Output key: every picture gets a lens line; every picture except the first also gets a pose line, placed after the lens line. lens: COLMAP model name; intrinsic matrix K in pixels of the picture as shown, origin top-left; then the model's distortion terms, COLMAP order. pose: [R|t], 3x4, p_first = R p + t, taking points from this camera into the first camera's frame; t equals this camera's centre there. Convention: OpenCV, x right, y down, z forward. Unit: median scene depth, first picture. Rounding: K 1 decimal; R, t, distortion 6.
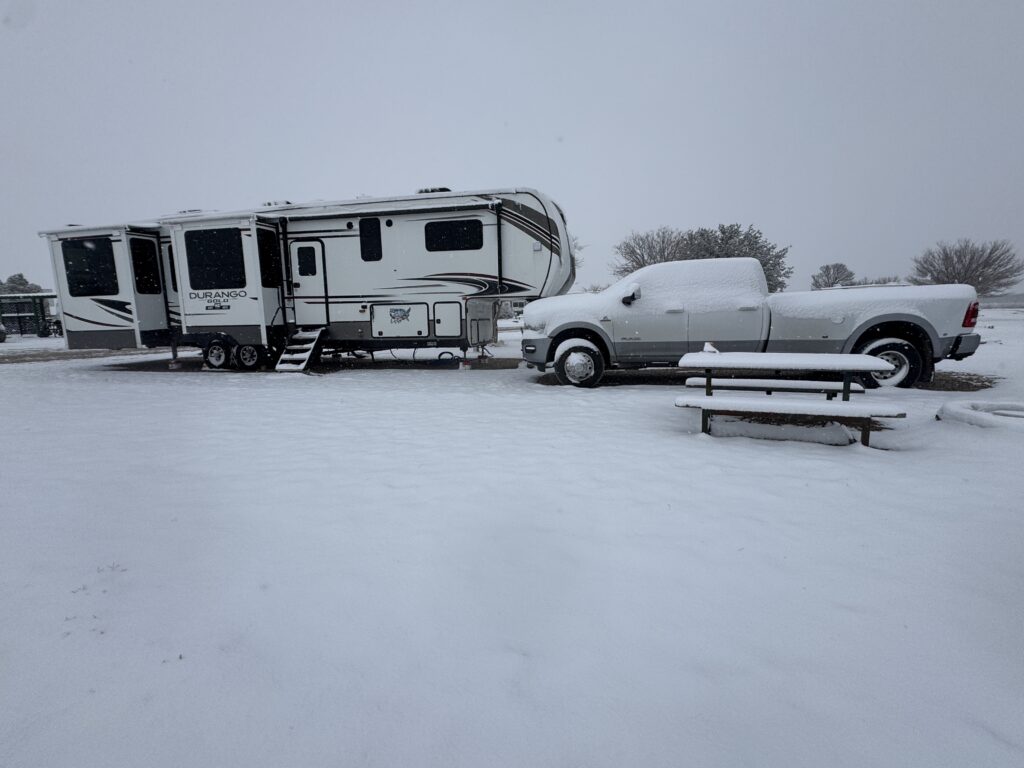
lens RADIAL K [[507.7, 0, 512.9], [0, 507.7, 387.9], [0, 0, 1]] dist [0.003021, 0.000118]
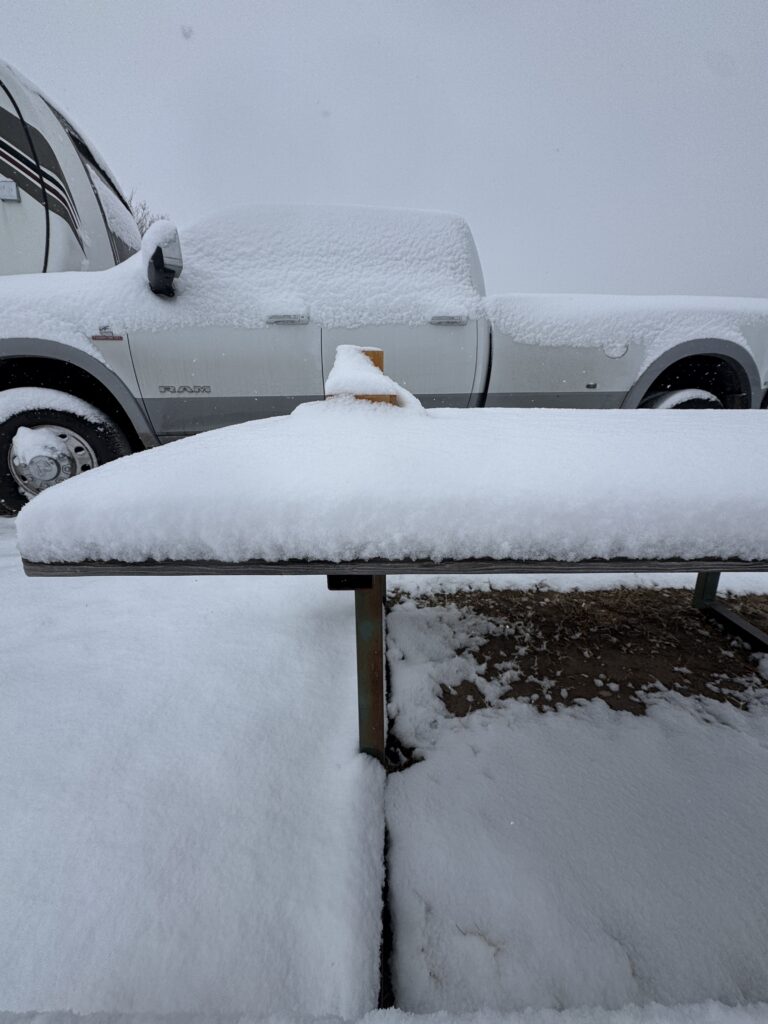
lens RADIAL K [[447.9, 0, 383.9], [0, 447.9, 511.8], [0, 0, 1]] dist [-0.001829, -0.000127]
pose [[0.927060, -0.085047, 0.365139, 0.240075], [0.042231, 0.991421, 0.123699, -0.038581], [-0.372527, -0.099256, 0.922698, 0.609949]]
